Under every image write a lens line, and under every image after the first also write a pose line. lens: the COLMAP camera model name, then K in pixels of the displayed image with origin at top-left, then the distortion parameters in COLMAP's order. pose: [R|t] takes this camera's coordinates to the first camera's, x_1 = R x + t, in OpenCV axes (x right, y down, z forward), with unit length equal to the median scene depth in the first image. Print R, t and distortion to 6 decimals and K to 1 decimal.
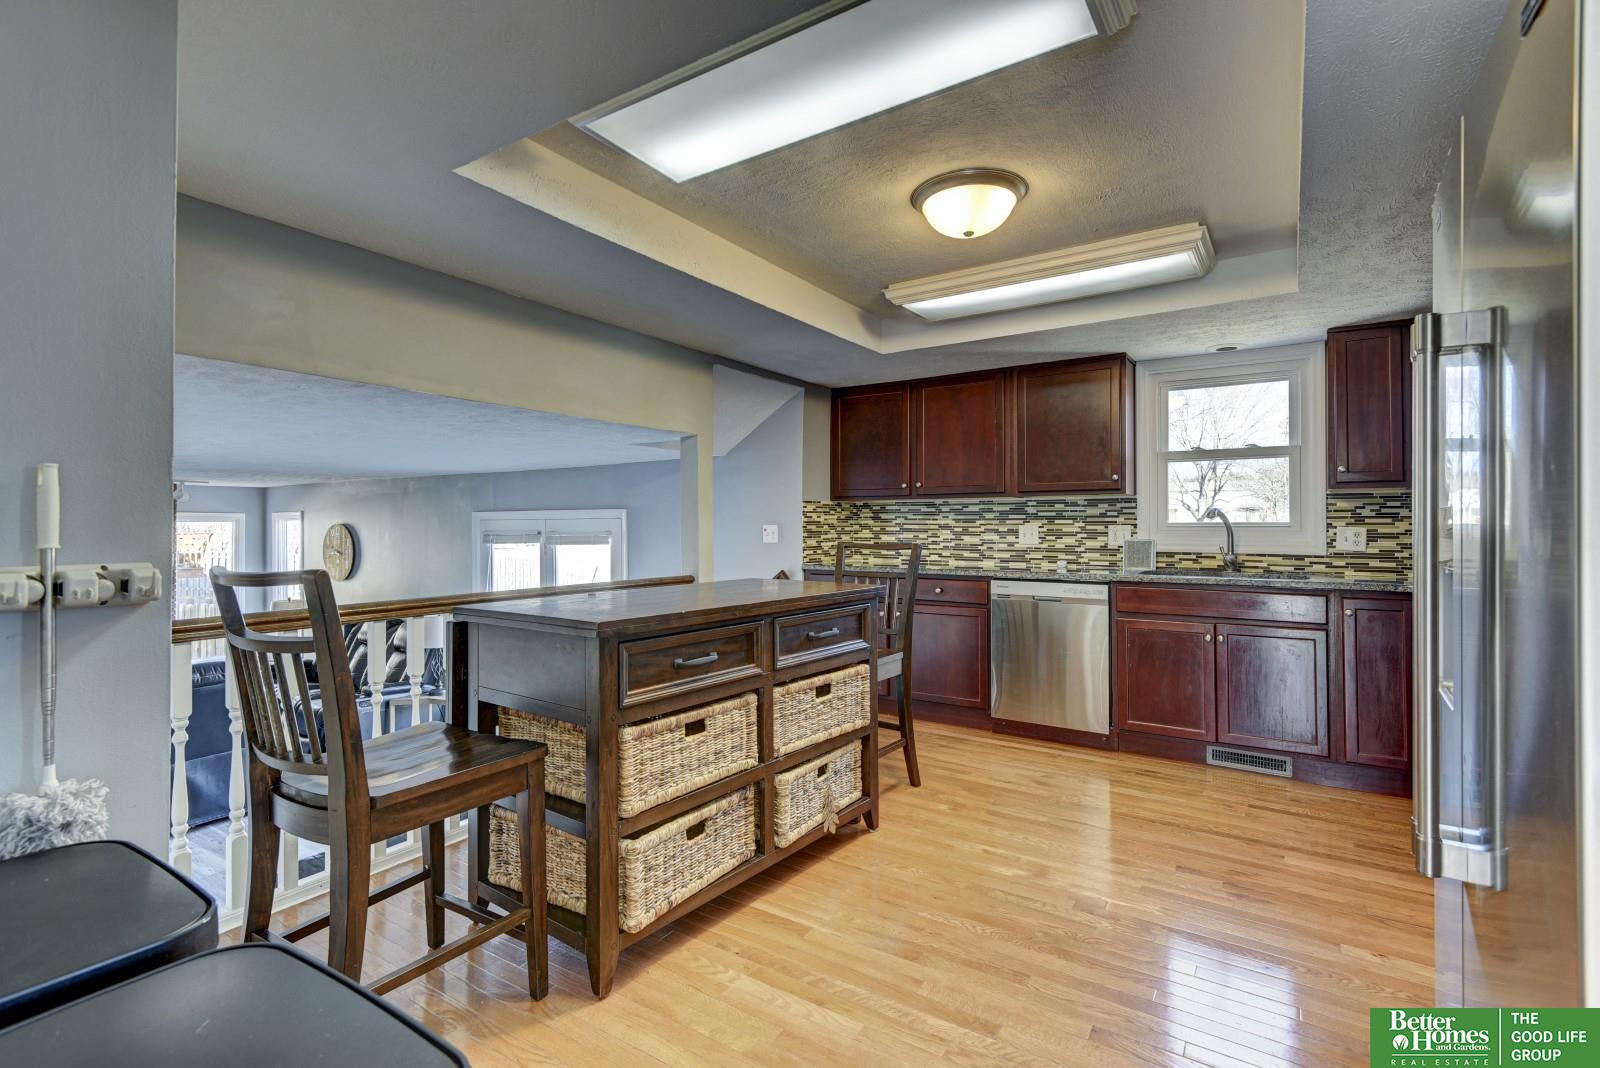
lens RADIAL K [[768.3, 0, 785.1], [0, 768.3, 520.6], [0, 0, 1]] dist [-0.013775, -0.009140]
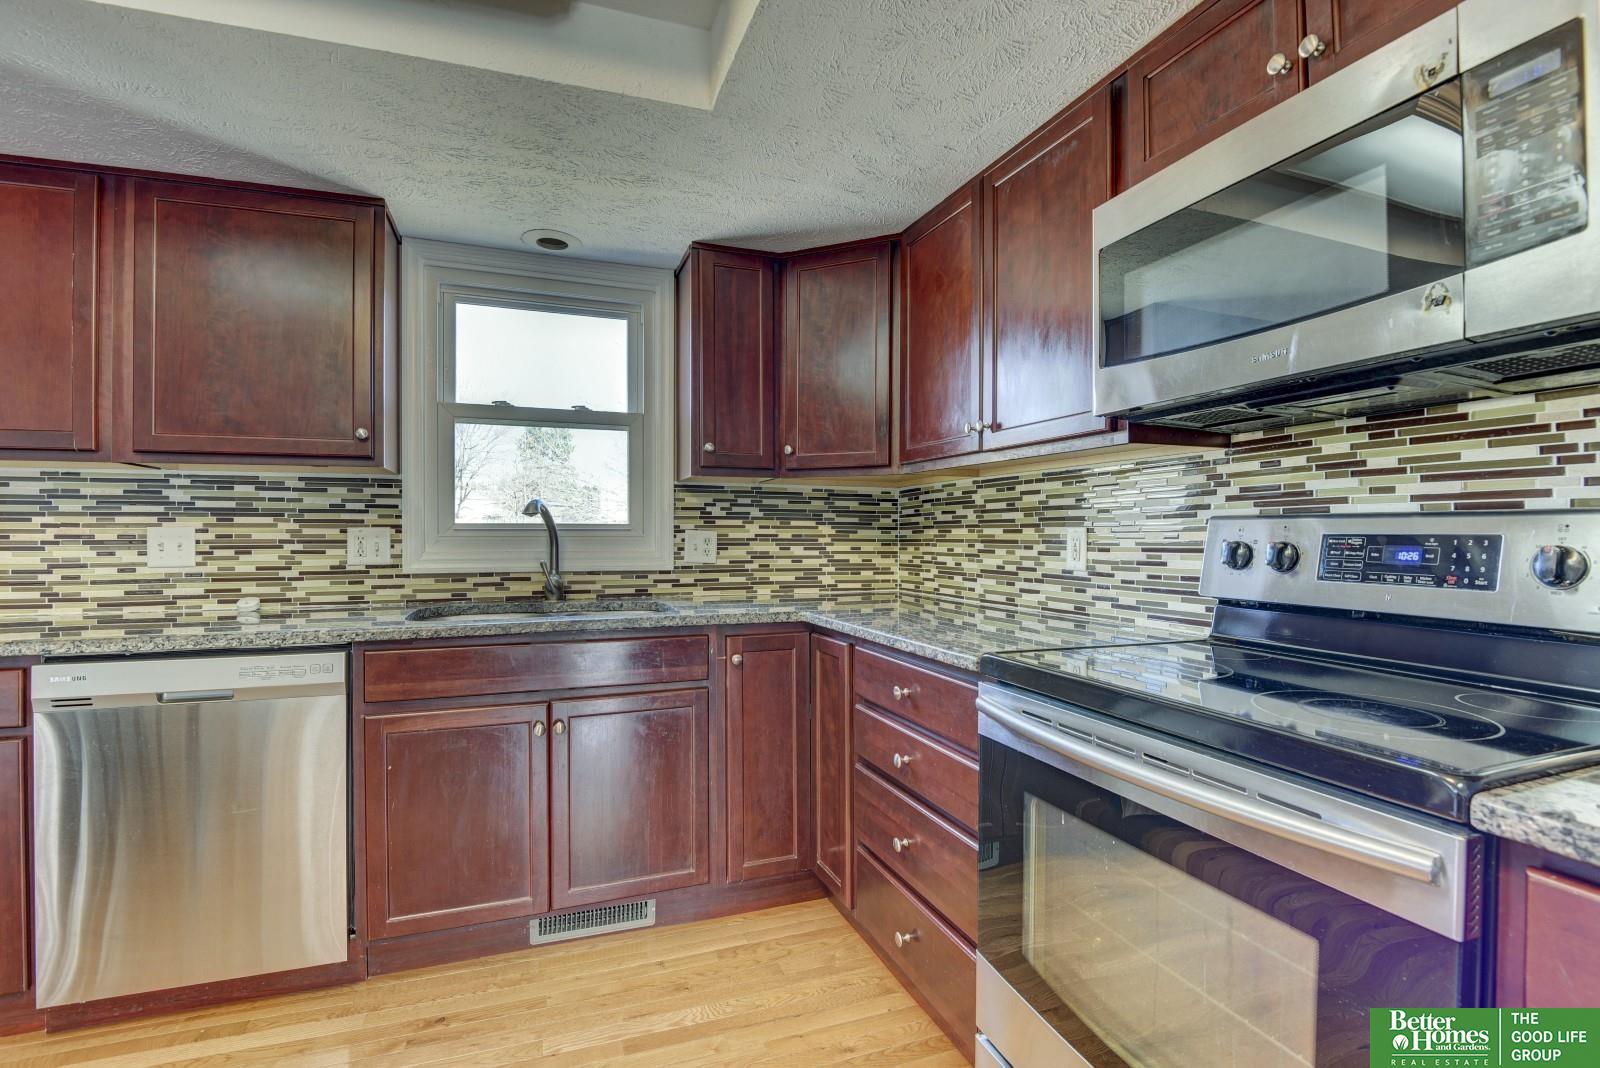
lens RADIAL K [[808.2, 0, 806.5], [0, 808.2, 527.4], [0, 0, 1]] dist [-0.007009, -0.003755]
pose [[0.612012, 0.004366, 0.790837, 0.179580], [-0.004245, 0.999988, -0.002236, 0.006375], [-0.790837, -0.001988, 0.612023, 0.417562]]
